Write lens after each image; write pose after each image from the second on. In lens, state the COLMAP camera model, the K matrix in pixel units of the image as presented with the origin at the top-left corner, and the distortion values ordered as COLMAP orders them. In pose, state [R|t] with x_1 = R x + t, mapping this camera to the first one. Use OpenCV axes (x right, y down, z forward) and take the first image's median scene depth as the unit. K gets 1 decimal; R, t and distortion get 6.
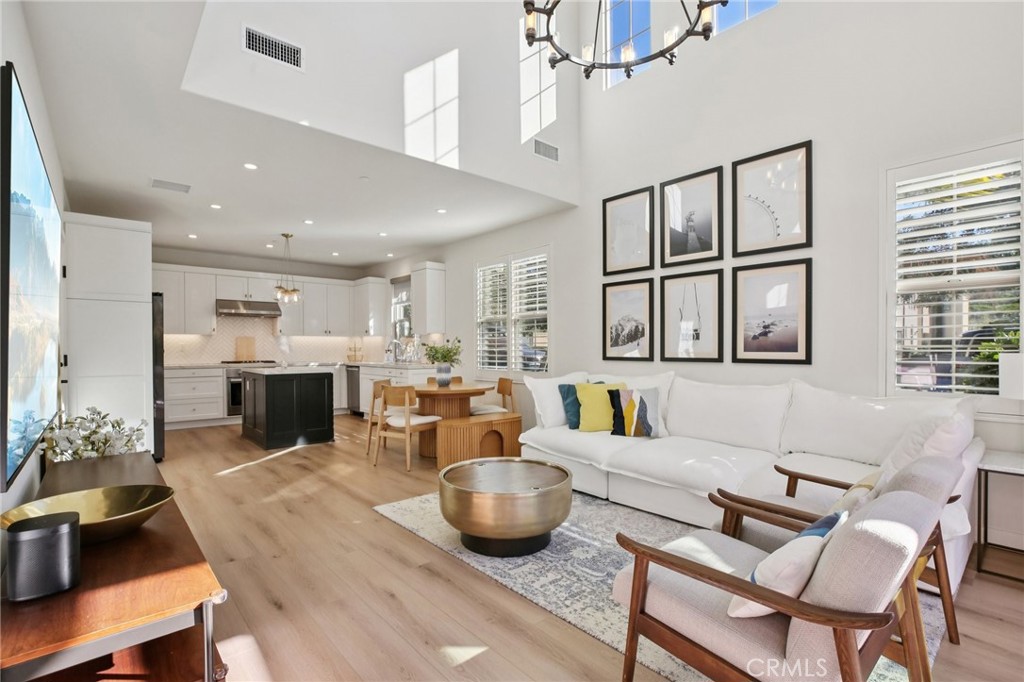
lens RADIAL K [[470.0, 0, 504.4], [0, 470.0, 347.6], [0, 0, 1]] dist [0.003989, 0.000428]
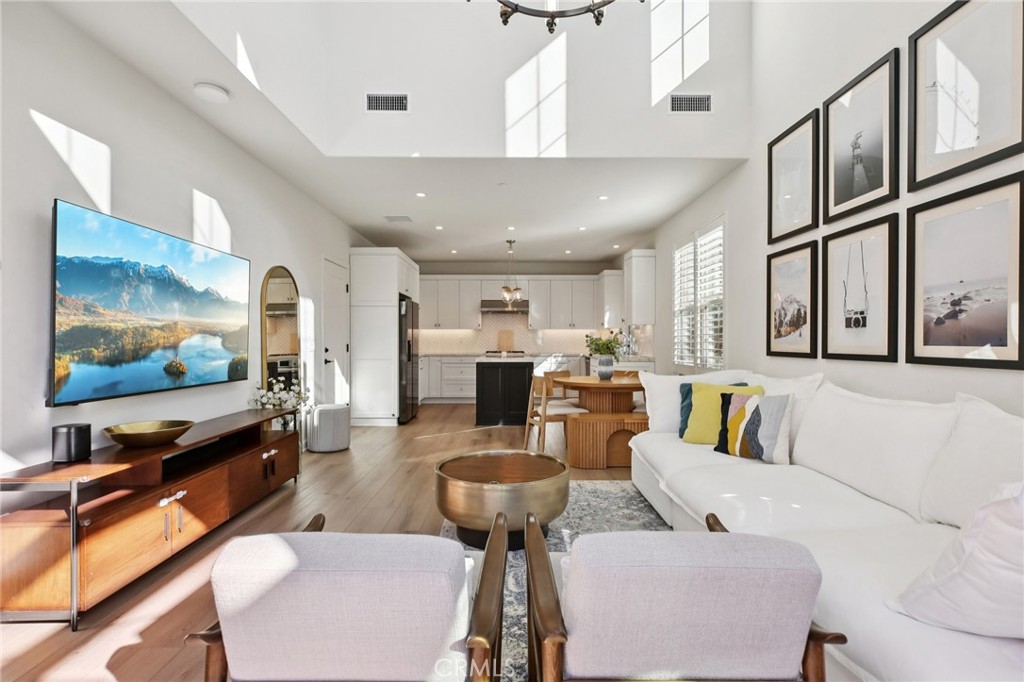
lens RADIAL K [[481.5, 0, 516.9], [0, 481.5, 336.7], [0, 0, 1]] dist [0.040882, 0.000998]
pose [[0.770572, -0.001433, -0.637352, 0.414037], [-0.004817, 0.999956, -0.008072, 0.004242], [0.637335, 0.009290, 0.770531, 0.142879]]
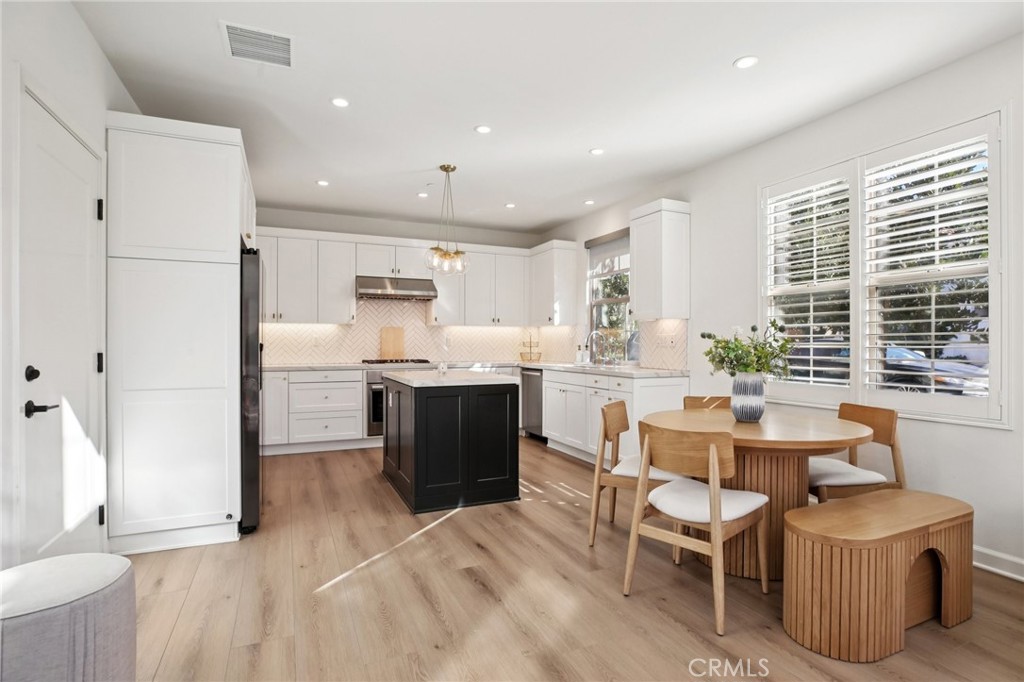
lens RADIAL K [[499.0, 0, 516.0], [0, 499.0, 339.2], [0, 0, 1]] dist [-0.019119, 0.000530]
pose [[0.960858, 0.004006, -0.277011, -0.246808], [-0.006384, 0.999950, -0.007684, 0.003118], [0.276966, 0.009152, 0.960836, 0.504792]]
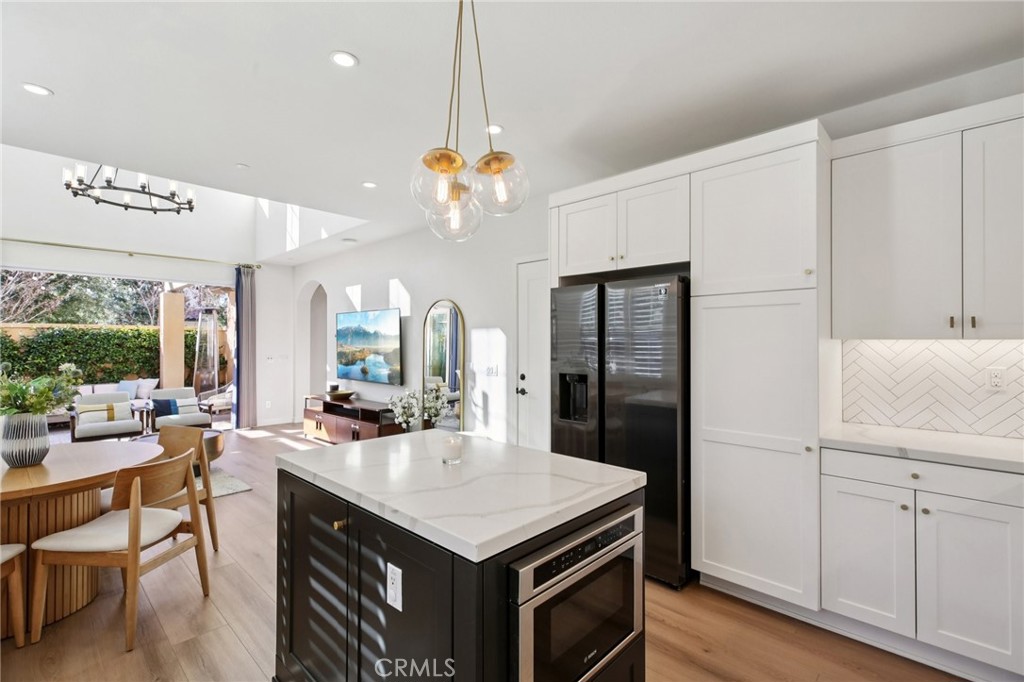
lens RADIAL K [[470.0, 0, 520.0], [0, 470.0, 338.5], [0, 0, 1]] dist [0.003989, 0.000428]
pose [[-0.994647, 0.008847, -0.102954, -0.645527], [0.008803, 0.999961, 0.000886, -0.044633], [0.102958, -0.000025, -0.994686, 1.750554]]
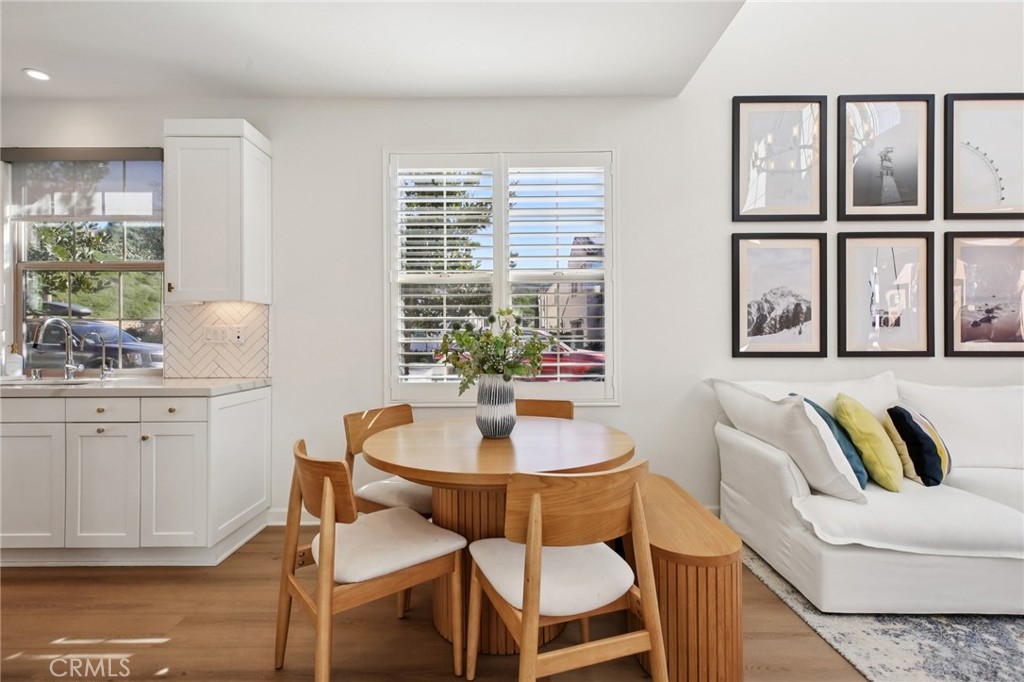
lens RADIAL K [[470.0, 0, 504.4], [0, 470.0, 341.3], [0, 0, 1]] dist [0.003989, 0.000428]
pose [[0.660884, 0.003285, 0.750481, -0.465125], [0.001109, 0.999985, -0.005354, 0.008589], [-0.750488, 0.004370, 0.660870, 0.850309]]
